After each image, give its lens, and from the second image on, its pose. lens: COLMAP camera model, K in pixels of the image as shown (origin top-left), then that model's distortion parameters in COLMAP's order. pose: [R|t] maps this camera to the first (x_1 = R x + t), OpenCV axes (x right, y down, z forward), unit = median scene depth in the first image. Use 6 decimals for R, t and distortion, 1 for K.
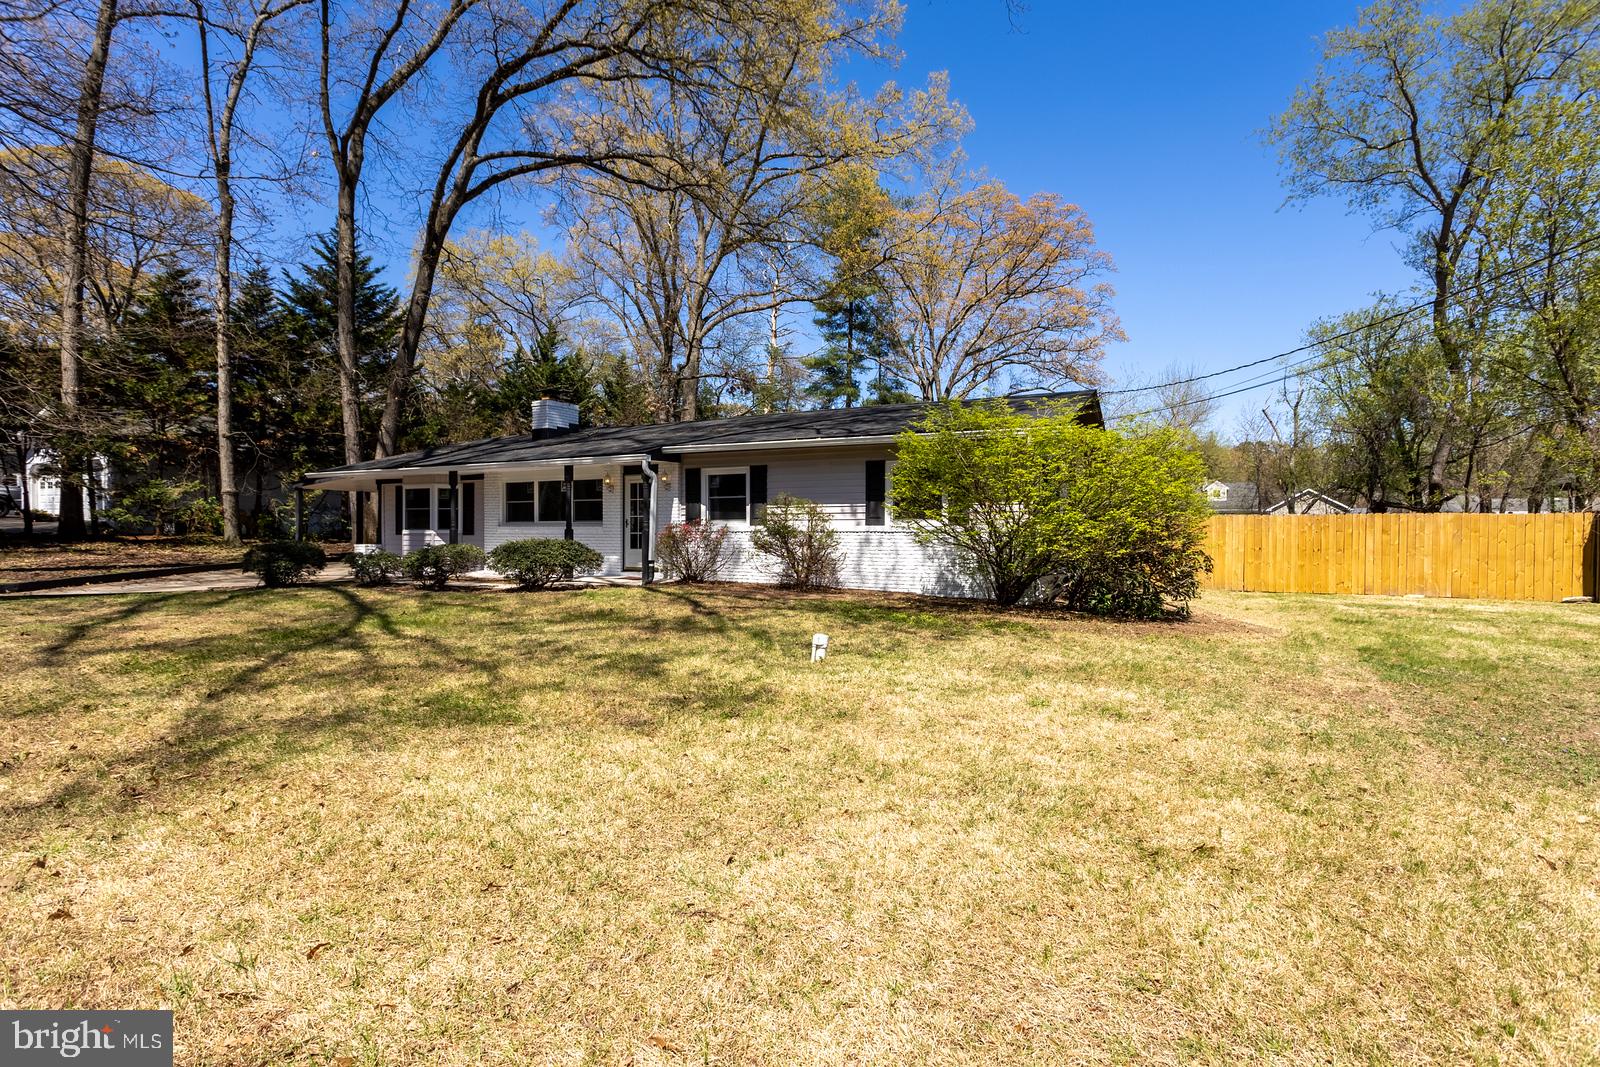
lens RADIAL K [[757.3, 0, 801.6], [0, 757.3, 541.9], [0, 0, 1]] dist [0.002456, 0.000008]
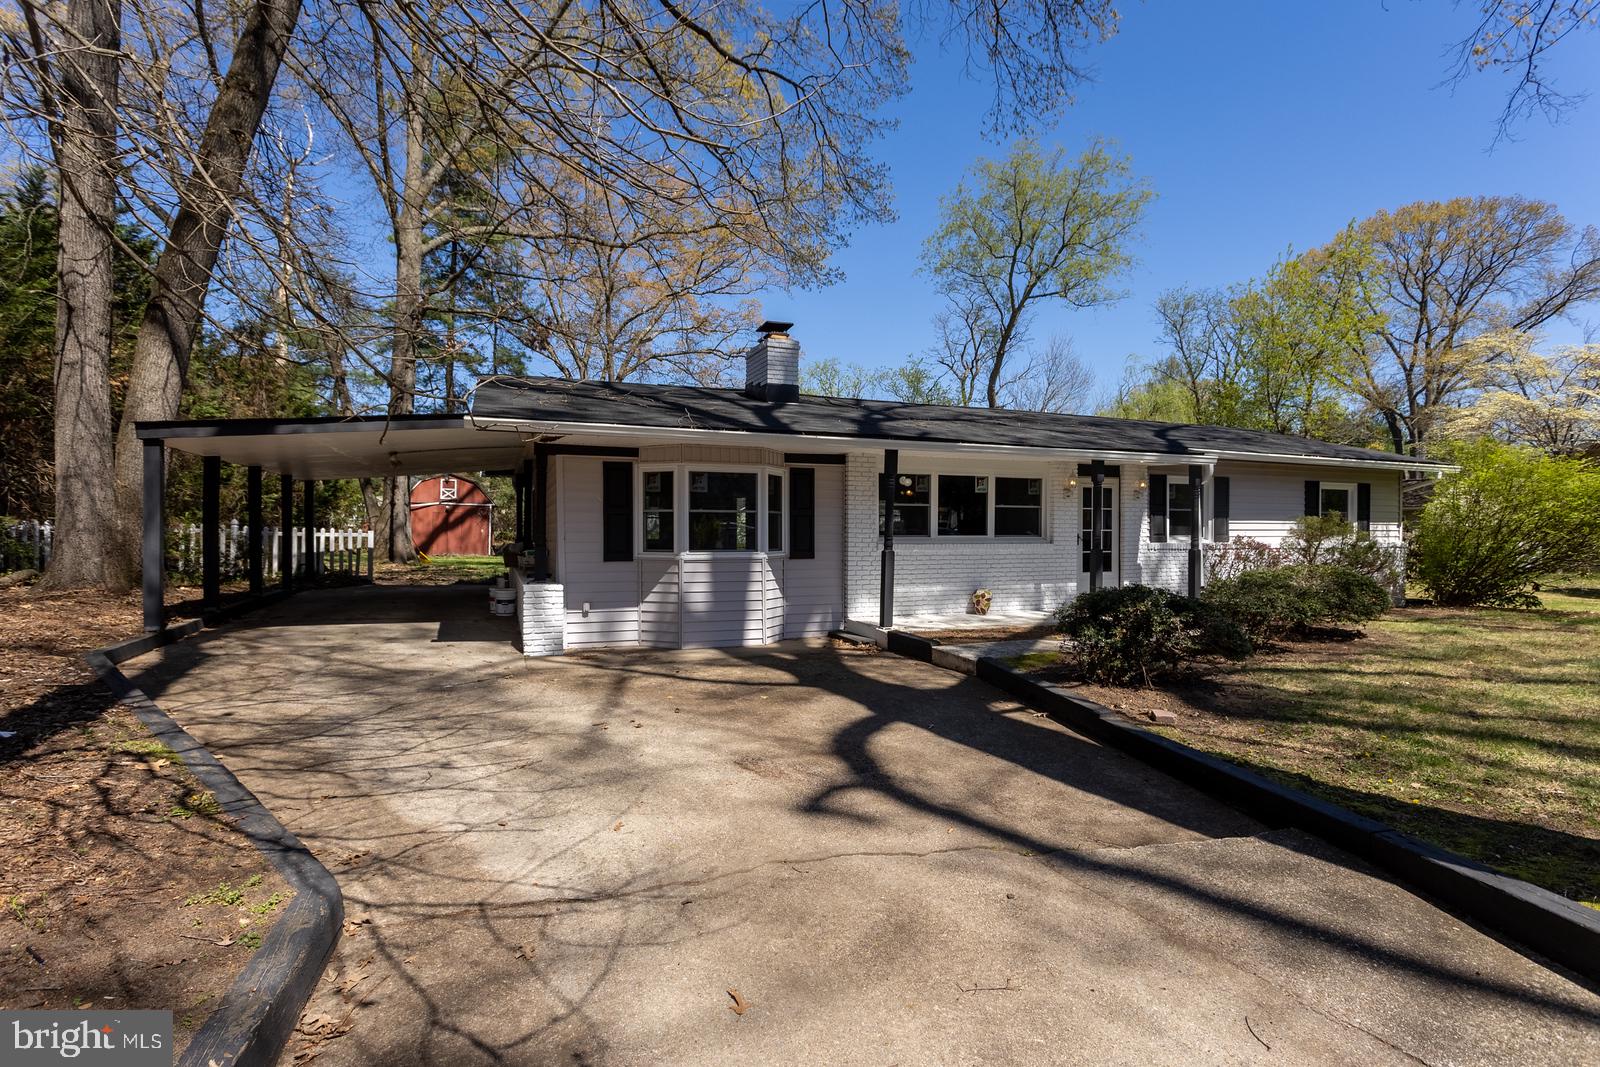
lens RADIAL K [[757.3, 0, 801.6], [0, 757.3, 541.9], [0, 0, 1]] dist [0.002456, 0.000008]
pose [[0.657758, -0.009628, 0.753168, -0.873168], [0.007933, 0.999951, 0.005855, -0.025255], [-0.753188, 0.002124, 0.657802, 0.626344]]
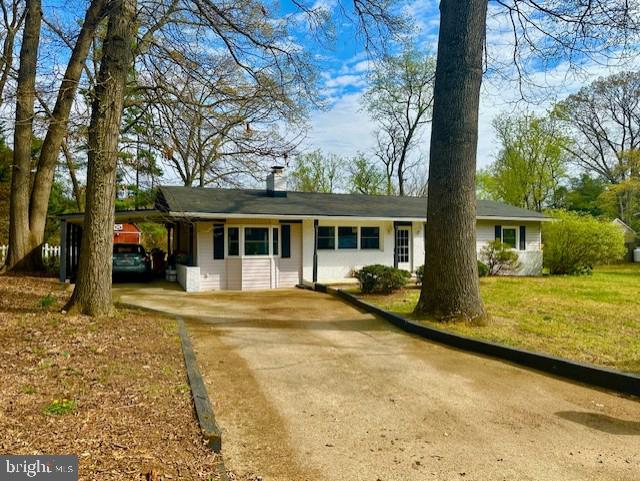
lens RADIAL K [[458.5, 0, 320.0], [0, 458.5, 240.5], [0, 0, 1]] dist [0.192881, 0.000026]
pose [[0.635250, 0.005594, 0.772286, -1.132903], [0.015201, 0.999689, -0.019746, -0.025427], [-0.772157, 0.024283, 0.634968, 0.341927]]
